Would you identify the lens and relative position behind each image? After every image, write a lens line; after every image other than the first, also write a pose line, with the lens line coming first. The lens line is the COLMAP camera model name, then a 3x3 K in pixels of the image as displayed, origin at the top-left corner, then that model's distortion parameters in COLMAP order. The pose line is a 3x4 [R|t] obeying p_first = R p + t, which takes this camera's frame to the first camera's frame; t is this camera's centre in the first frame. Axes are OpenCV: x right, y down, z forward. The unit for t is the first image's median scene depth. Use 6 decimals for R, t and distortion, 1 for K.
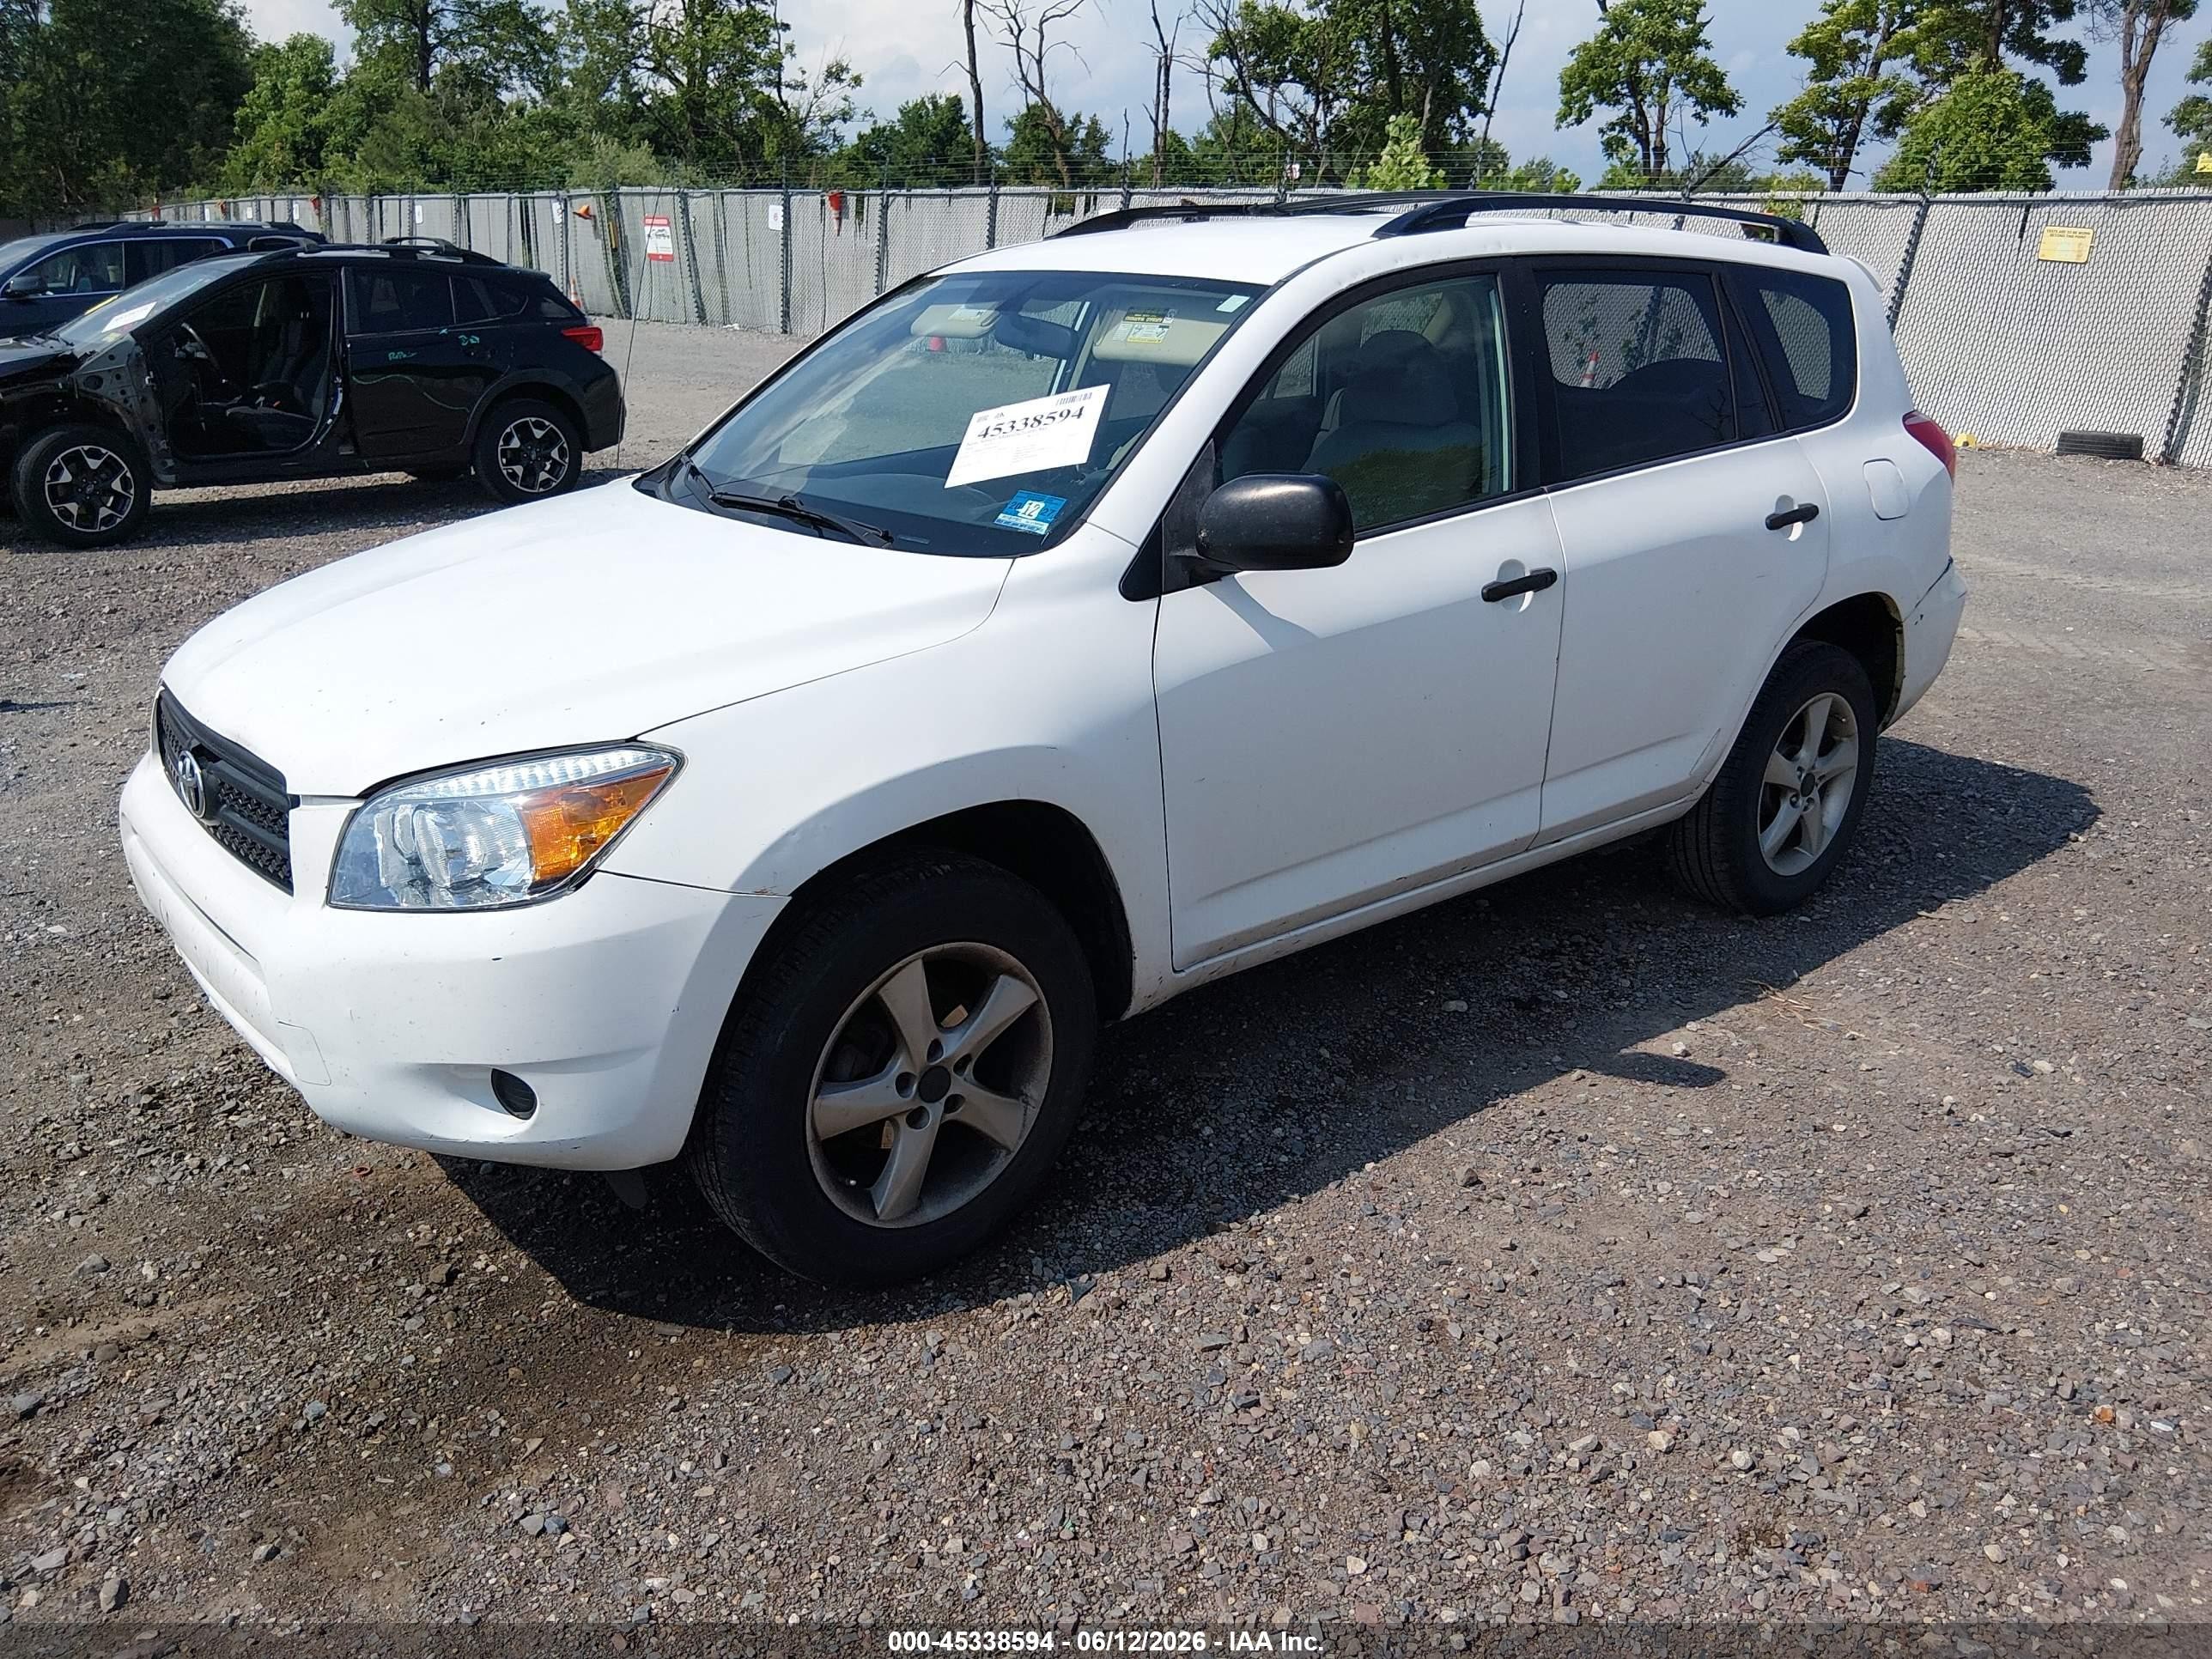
lens RADIAL K [[1773.7, 0, 1126.5], [0, 1773.7, 840.5], [0, 0, 1]] dist [0.062914, -0.112943]
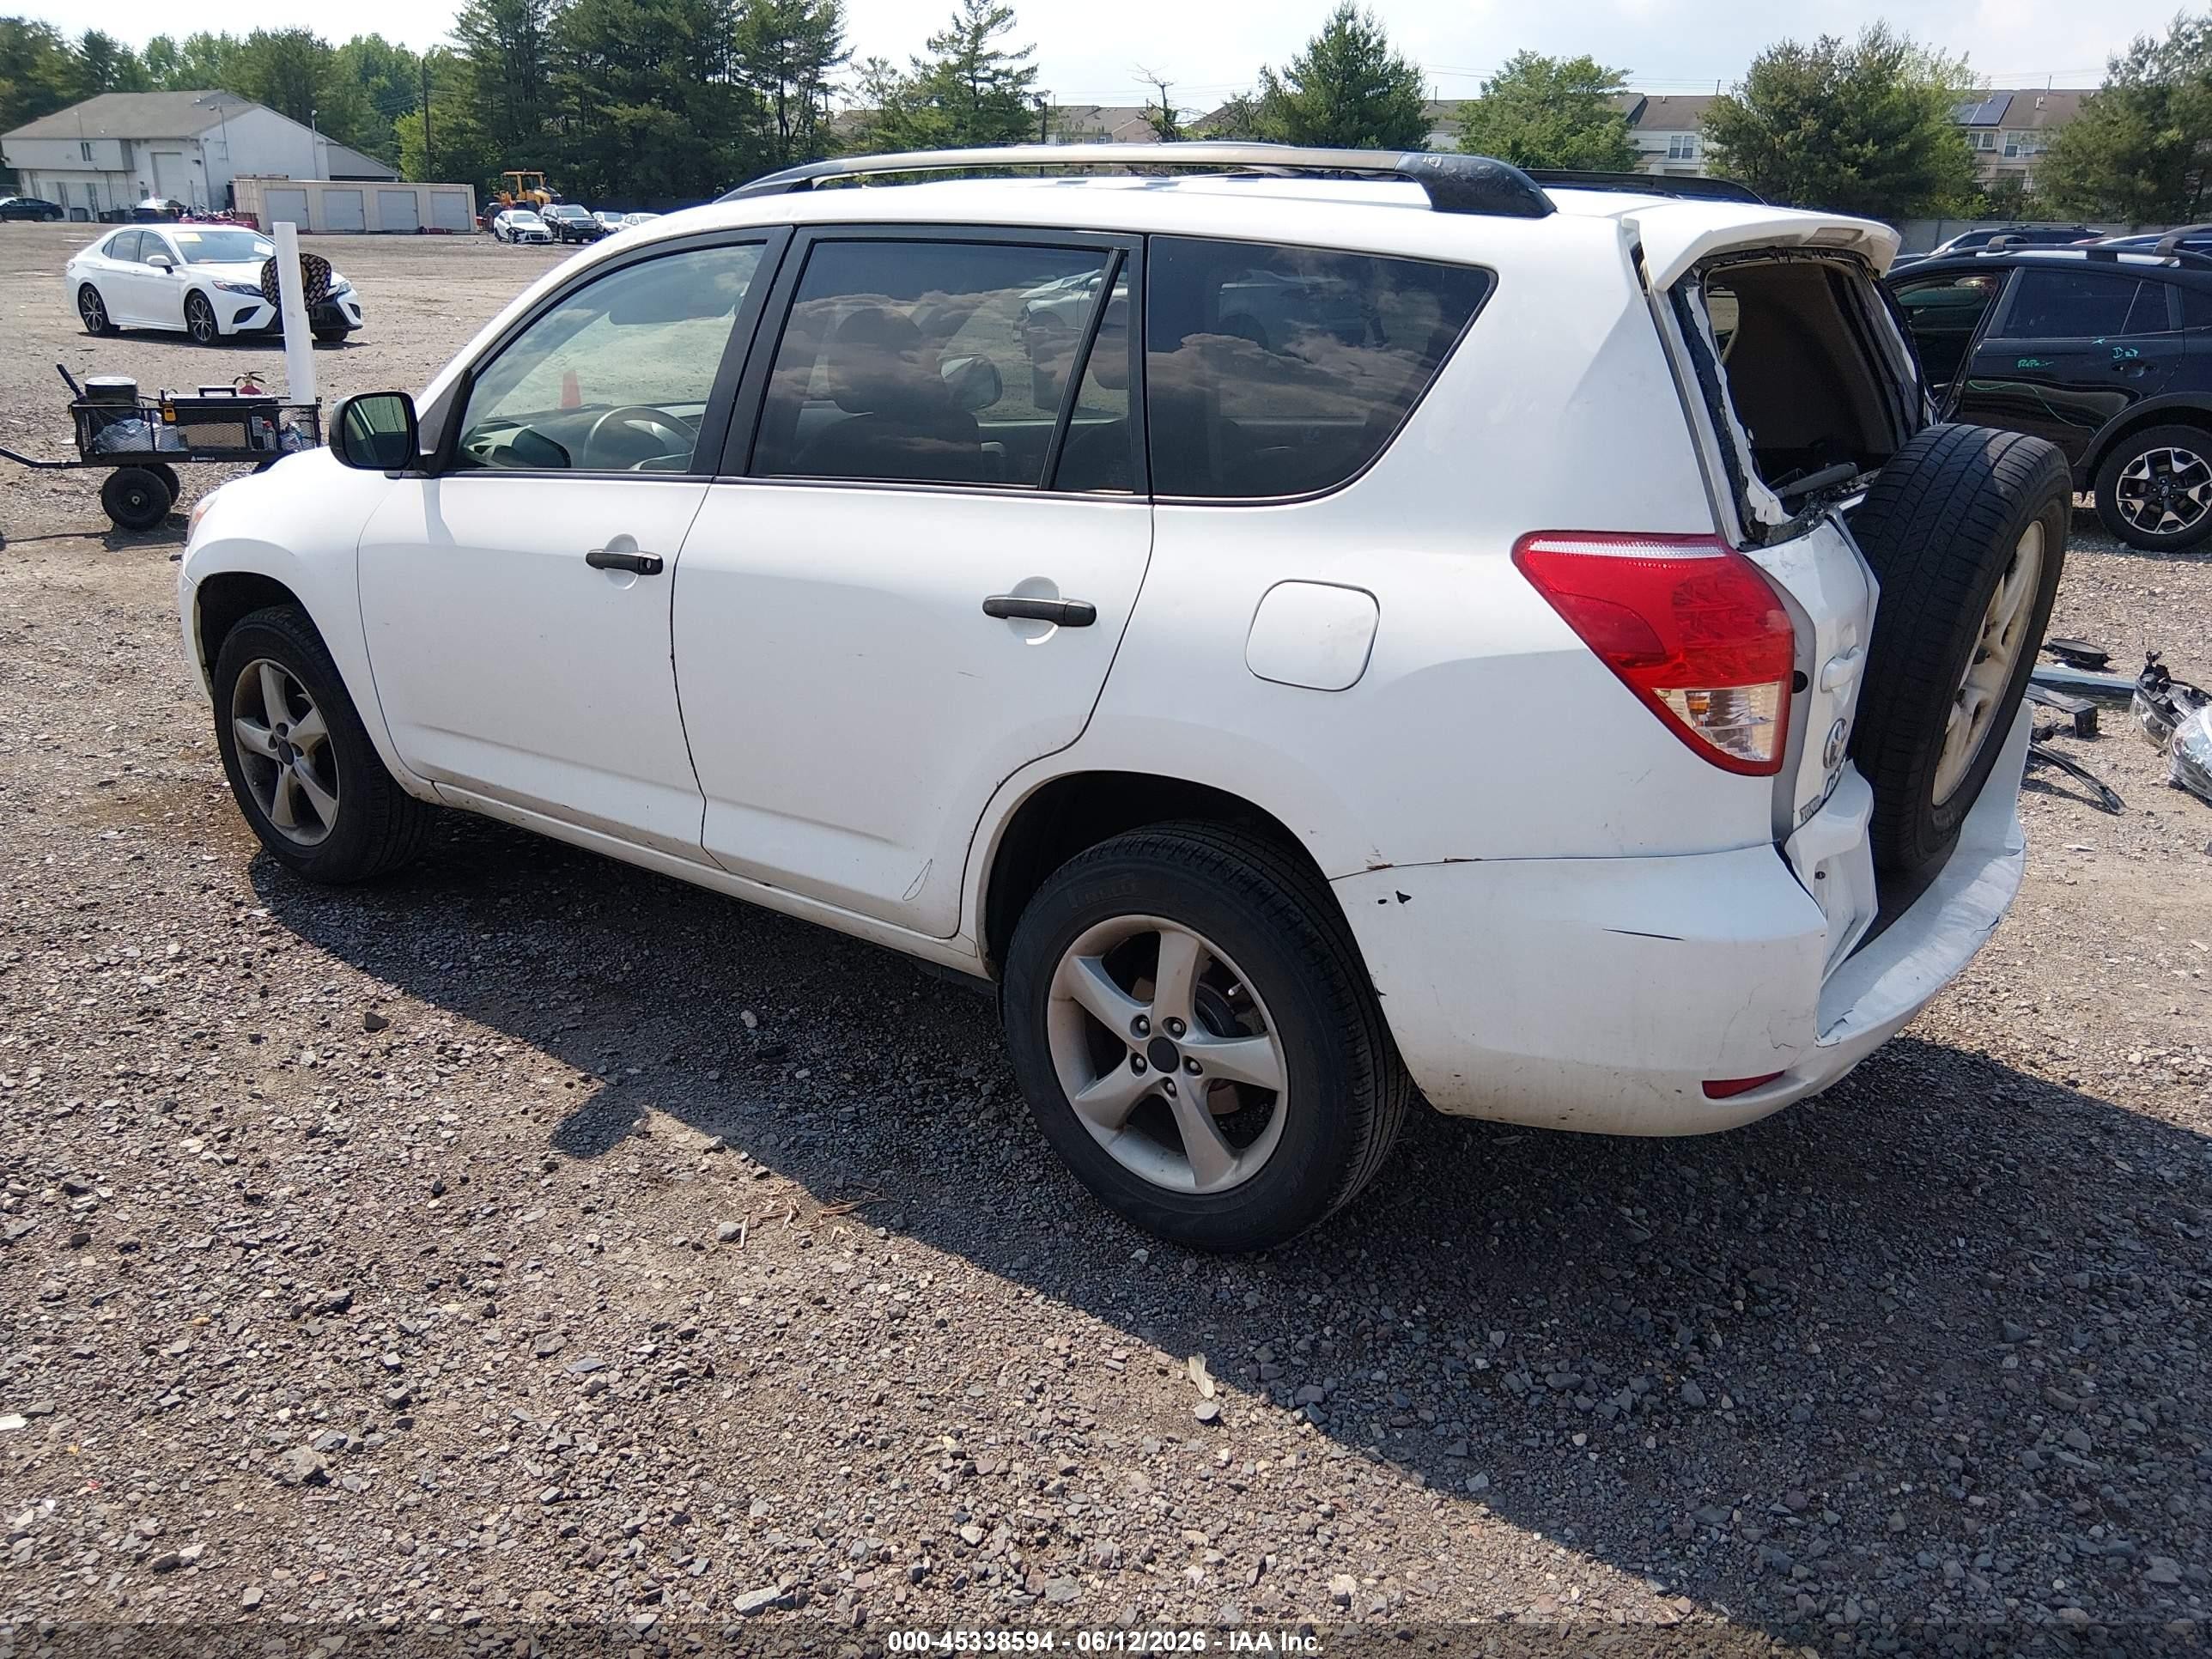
lens RADIAL K [[1739.7, 0, 1091.5], [0, 1739.7, 837.3], [0, 0, 1]] dist [0.040724, -0.045270]
pose [[0.203805, 0.313672, -0.927401, 1.340119], [-0.317353, 0.917300, 0.240514, -0.351520], [0.926148, 0.245295, 0.286495, 1.113485]]
